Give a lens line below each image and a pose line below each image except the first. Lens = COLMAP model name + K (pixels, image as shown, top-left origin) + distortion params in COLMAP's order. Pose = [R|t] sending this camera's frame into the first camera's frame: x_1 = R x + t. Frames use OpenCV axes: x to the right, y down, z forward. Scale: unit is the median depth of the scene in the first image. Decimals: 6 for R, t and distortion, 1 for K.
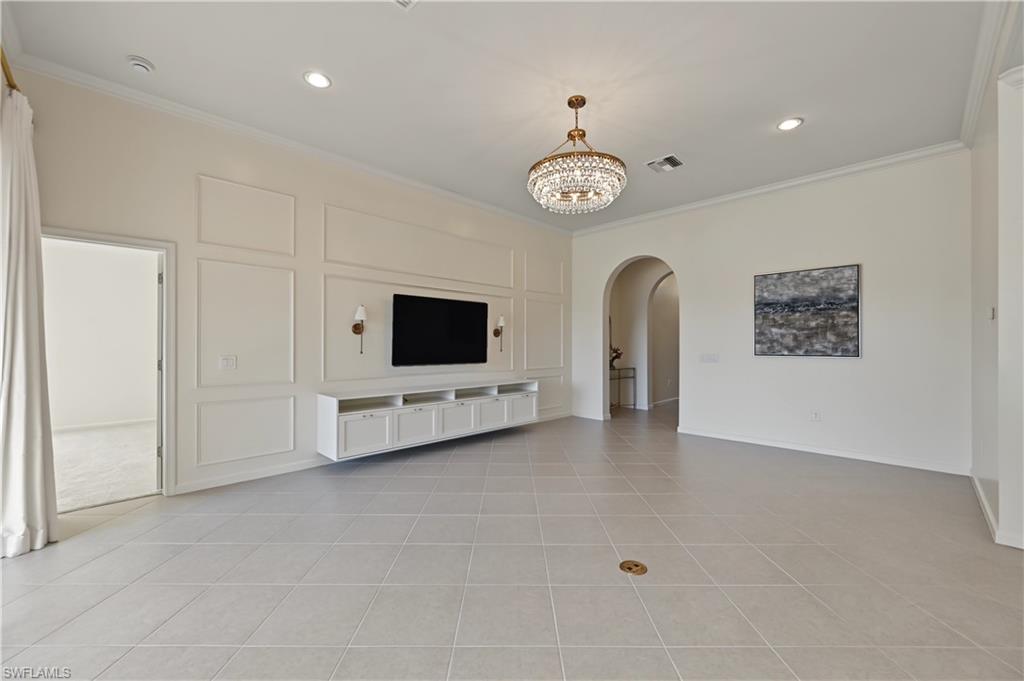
lens RADIAL K [[407.7, 0, 505.1], [0, 407.7, 348.4], [0, 0, 1]] dist [-0.000499, 0.000605]
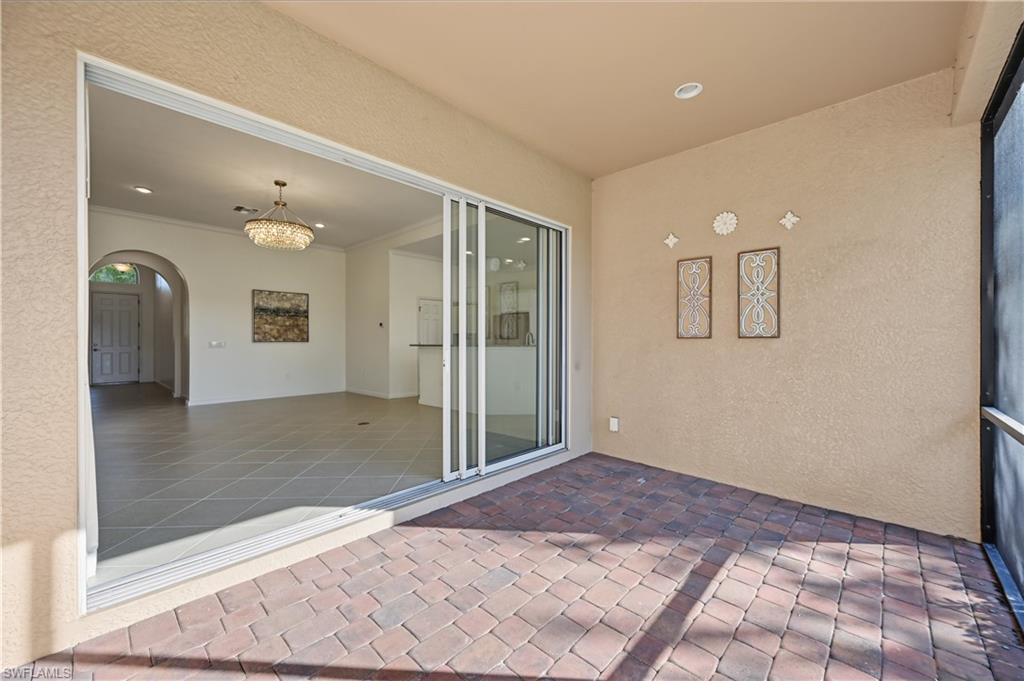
lens RADIAL K [[407.7, 0, 512.2], [0, 407.7, 338.3], [0, 0, 1]] dist [-0.000499, 0.000605]
pose [[-0.036967, -0.000857, 0.999316, -1.012140], [0.003081, 0.999995, 0.000971, 0.004664], [-0.999312, 0.003115, -0.036964, 0.098226]]
